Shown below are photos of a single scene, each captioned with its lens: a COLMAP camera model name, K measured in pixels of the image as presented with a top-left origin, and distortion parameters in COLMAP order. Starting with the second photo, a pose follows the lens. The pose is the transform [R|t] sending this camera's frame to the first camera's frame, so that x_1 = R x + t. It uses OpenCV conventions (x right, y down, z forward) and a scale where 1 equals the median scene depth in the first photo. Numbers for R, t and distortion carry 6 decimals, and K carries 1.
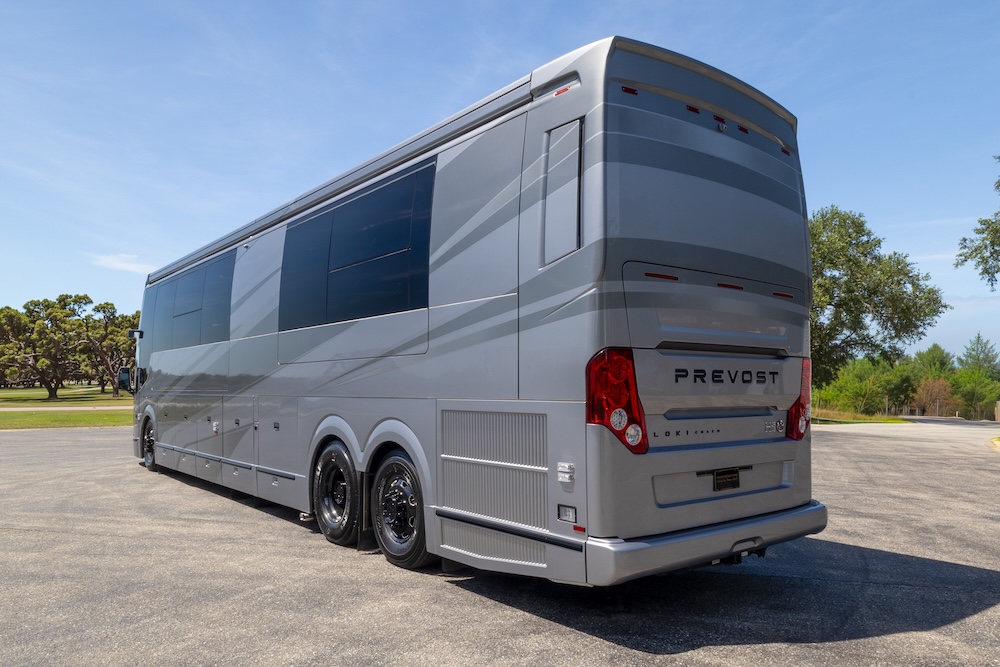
lens RADIAL K [[719.8, 0, 508.9], [0, 719.8, 378.8], [0, 0, 1]] dist [0.023452, -0.011075]
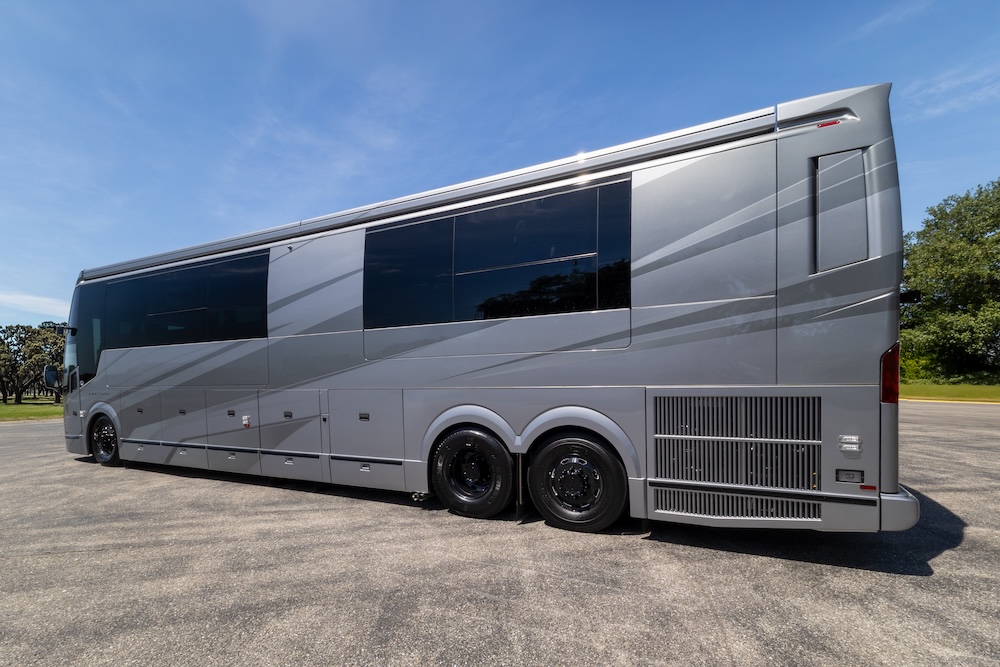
lens RADIAL K [[469.8, 0, 499.5], [0, 469.8, 399.2], [0, 0, 1]] dist [0.021496, -0.000073]
pose [[0.911319, -0.036023, 0.410121, -0.625173], [0.012952, 0.998180, 0.058896, -0.000532], [-0.411496, -0.048361, 0.910127, 0.401222]]
